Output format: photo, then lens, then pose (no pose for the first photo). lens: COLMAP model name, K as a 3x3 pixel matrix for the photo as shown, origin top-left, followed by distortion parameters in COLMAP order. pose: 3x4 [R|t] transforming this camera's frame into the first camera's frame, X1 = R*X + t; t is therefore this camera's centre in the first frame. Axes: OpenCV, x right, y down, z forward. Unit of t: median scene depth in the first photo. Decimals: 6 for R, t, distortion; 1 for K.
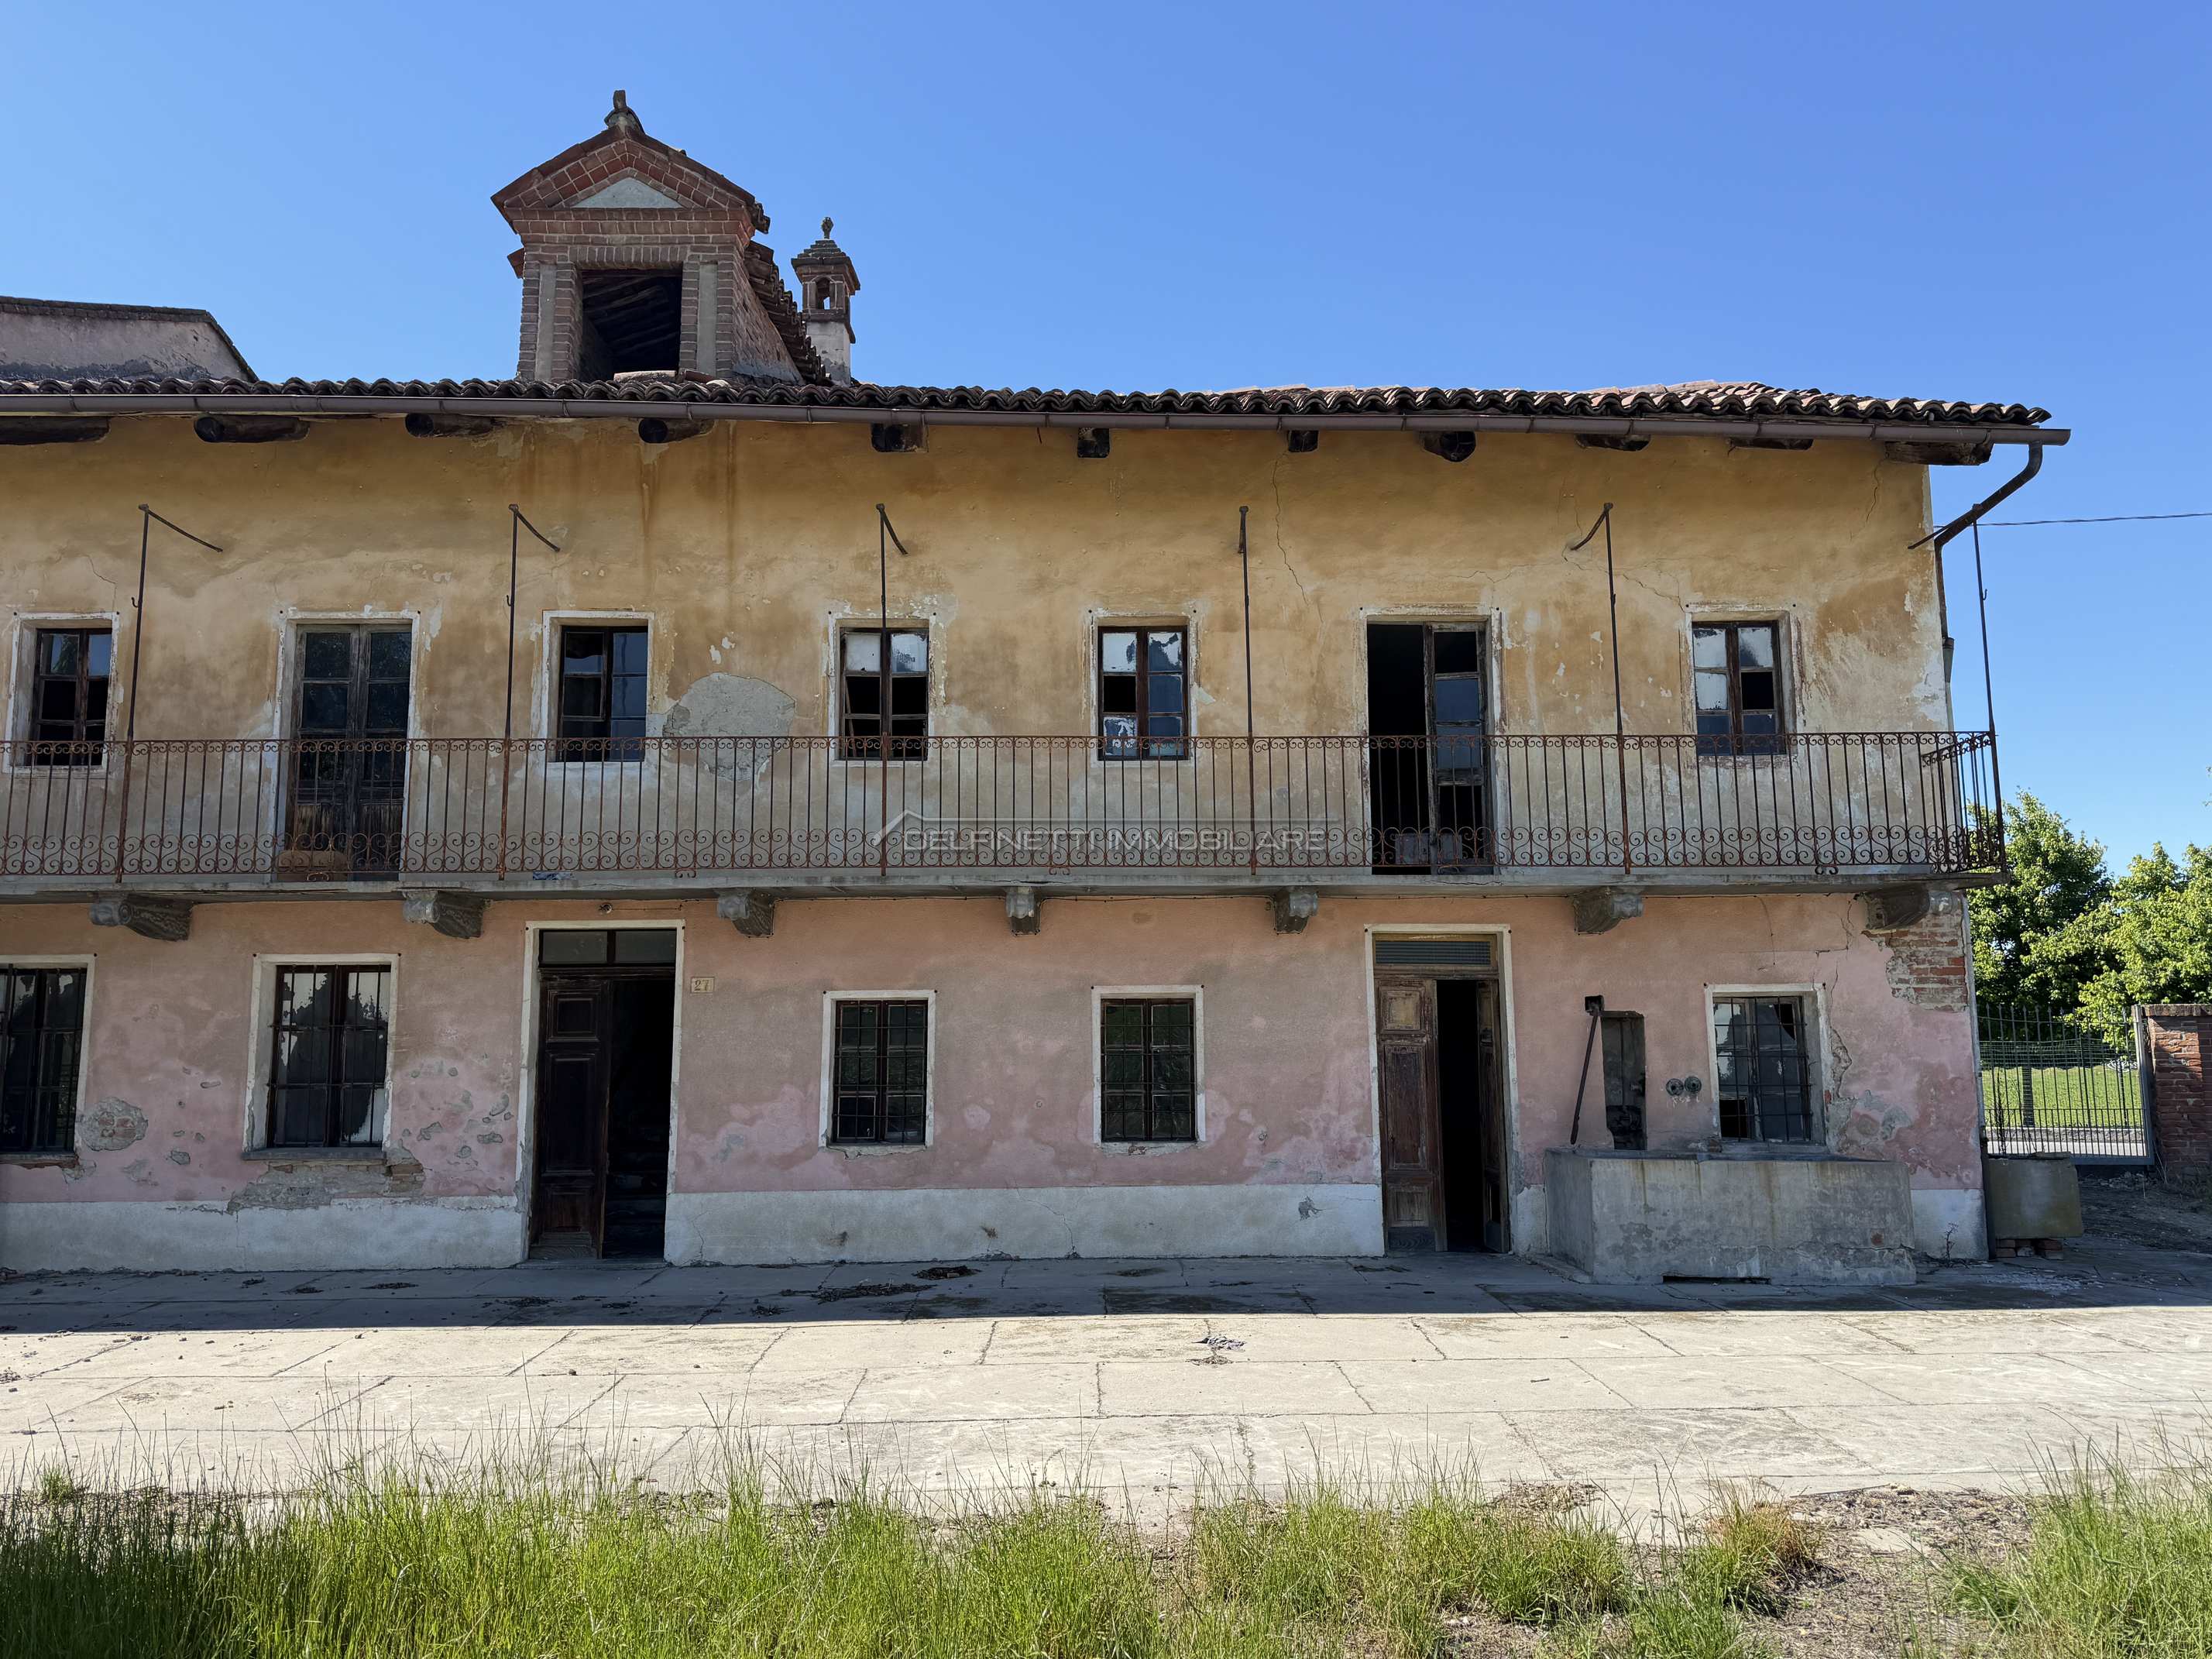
lens RADIAL K [[1548.1, 0, 1117.9], [0, 1548.1, 836.4], [0, 0, 1]] dist [0.108841, -0.178321]
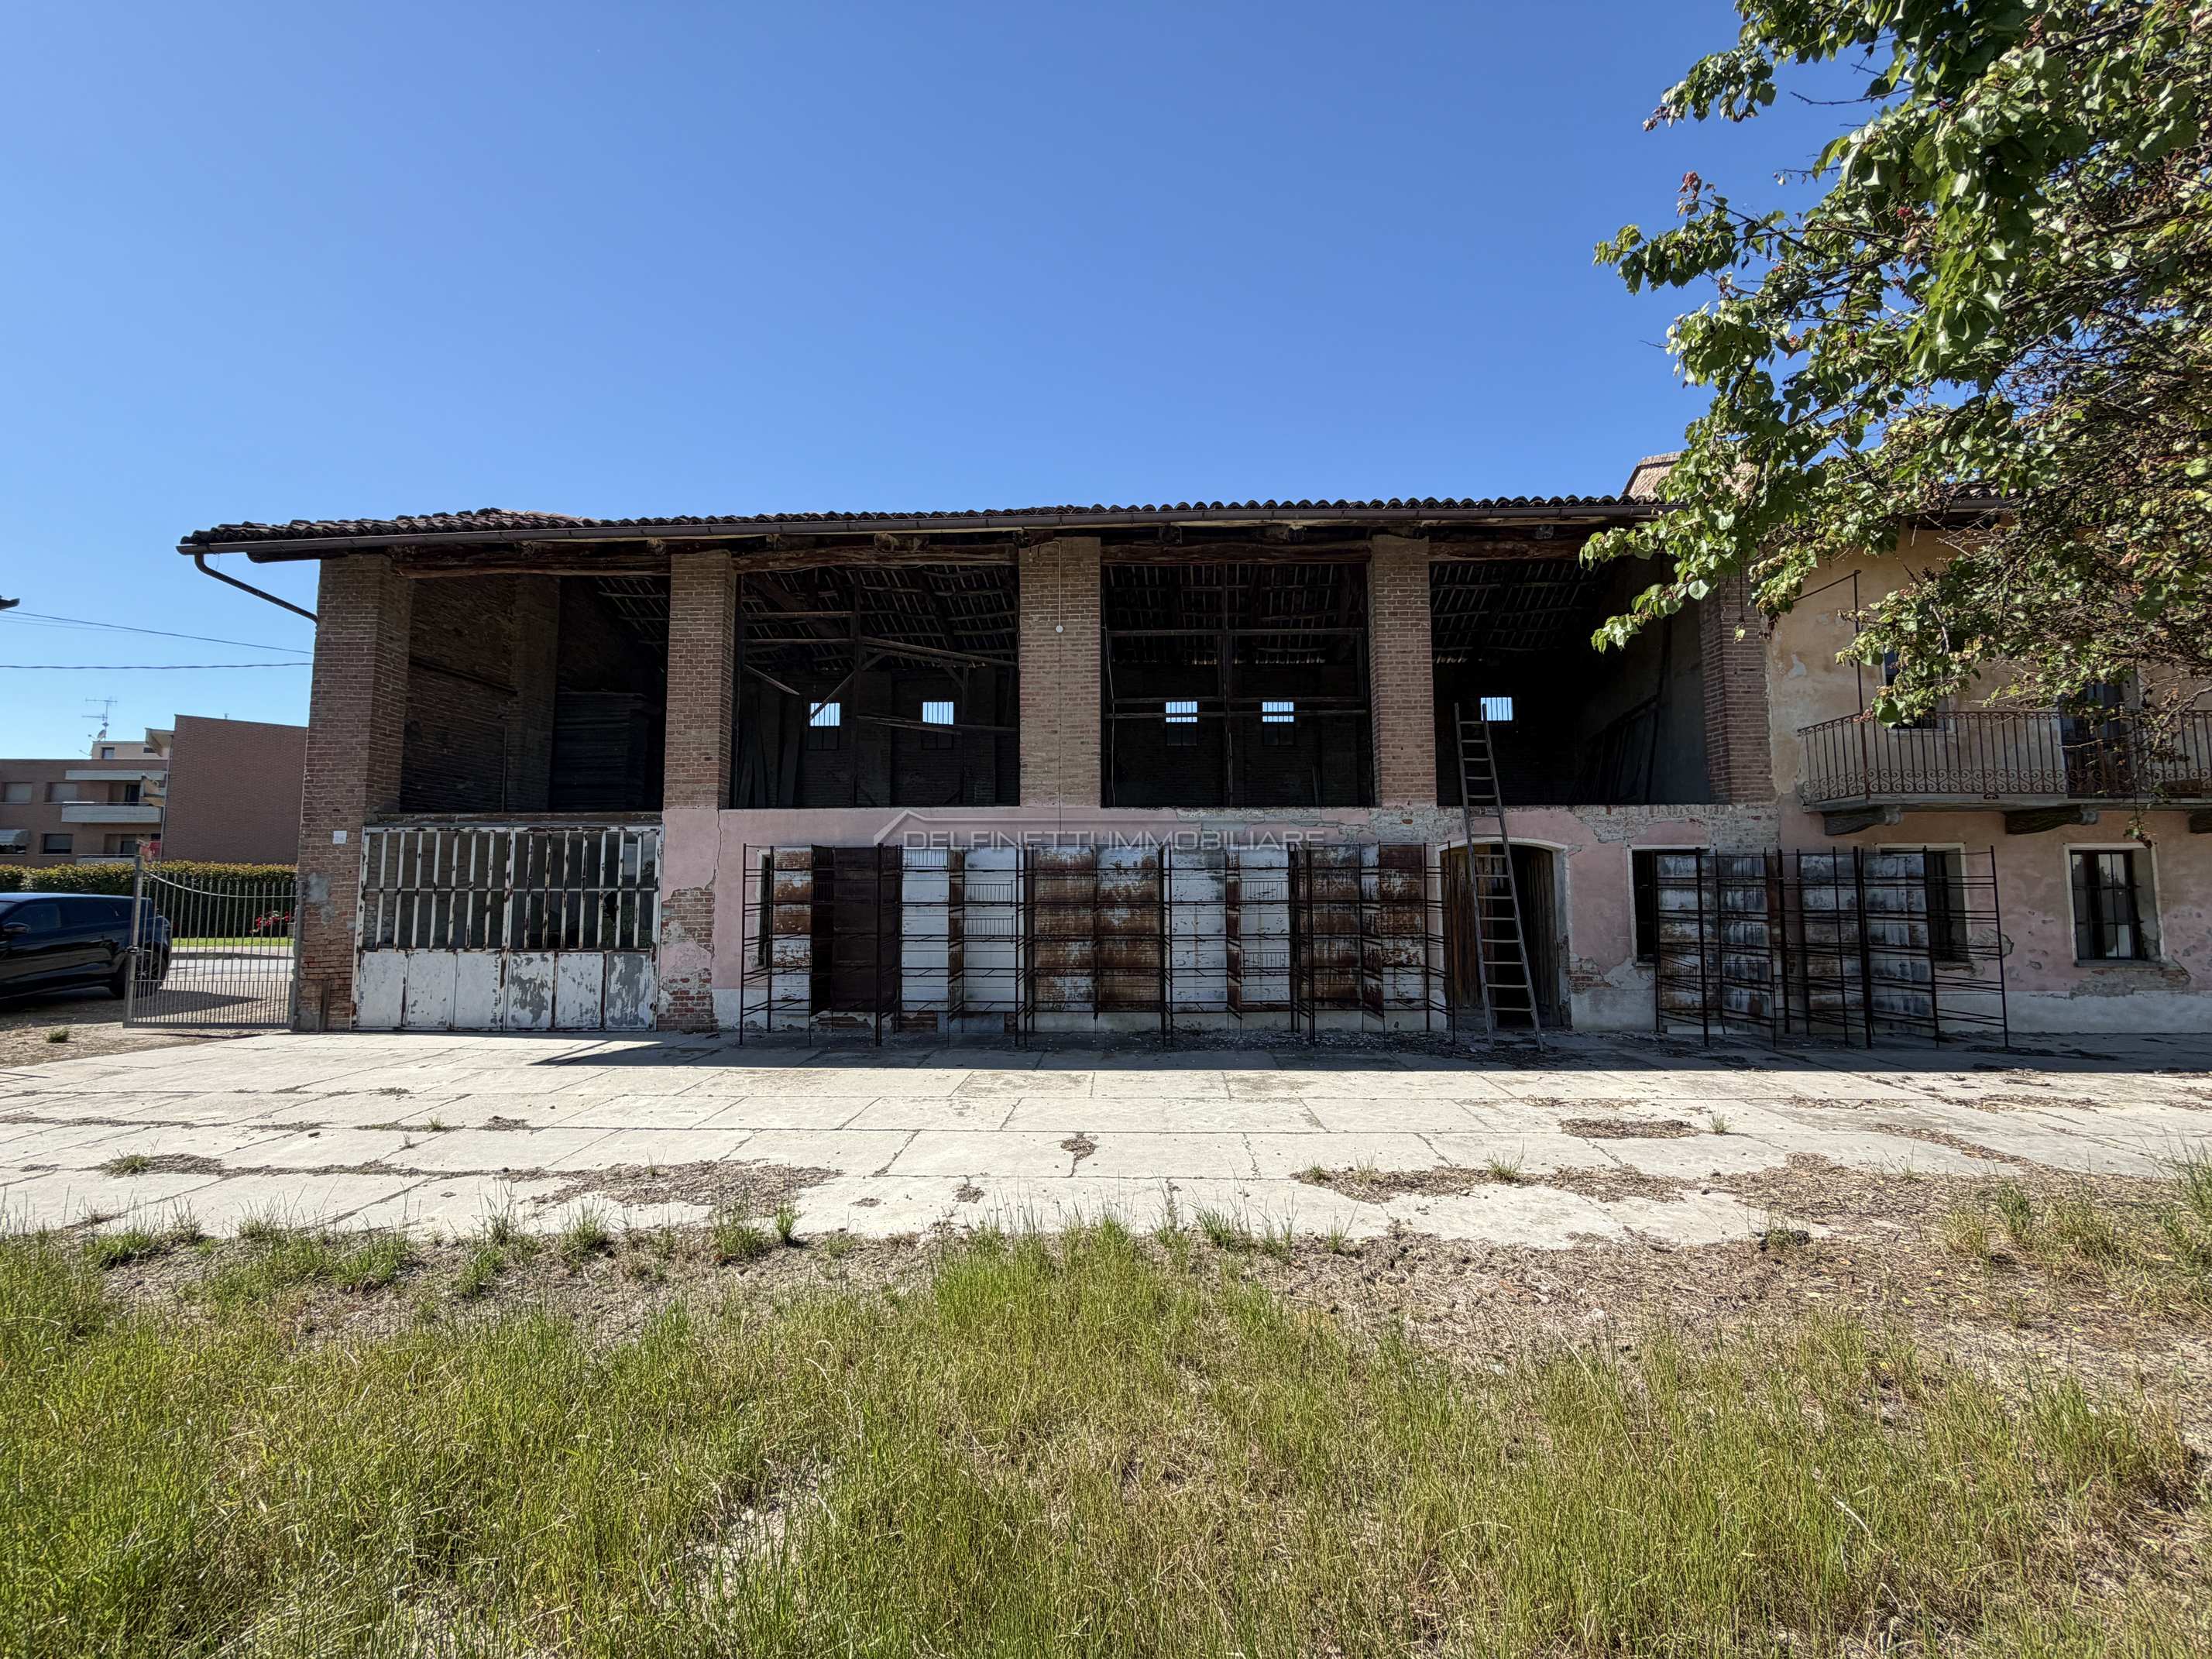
lens RADIAL K [[876.1, 0, 1106.0], [0, 876.1, 829.5], [0, 0, 1]] dist [-0.004092, 0.000003]
pose [[0.999193, 0.004880, -0.039876, -1.500897], [-0.002798, 0.998637, 0.052111, 0.015837], [0.040076, -0.051958, 0.997845, 0.050020]]
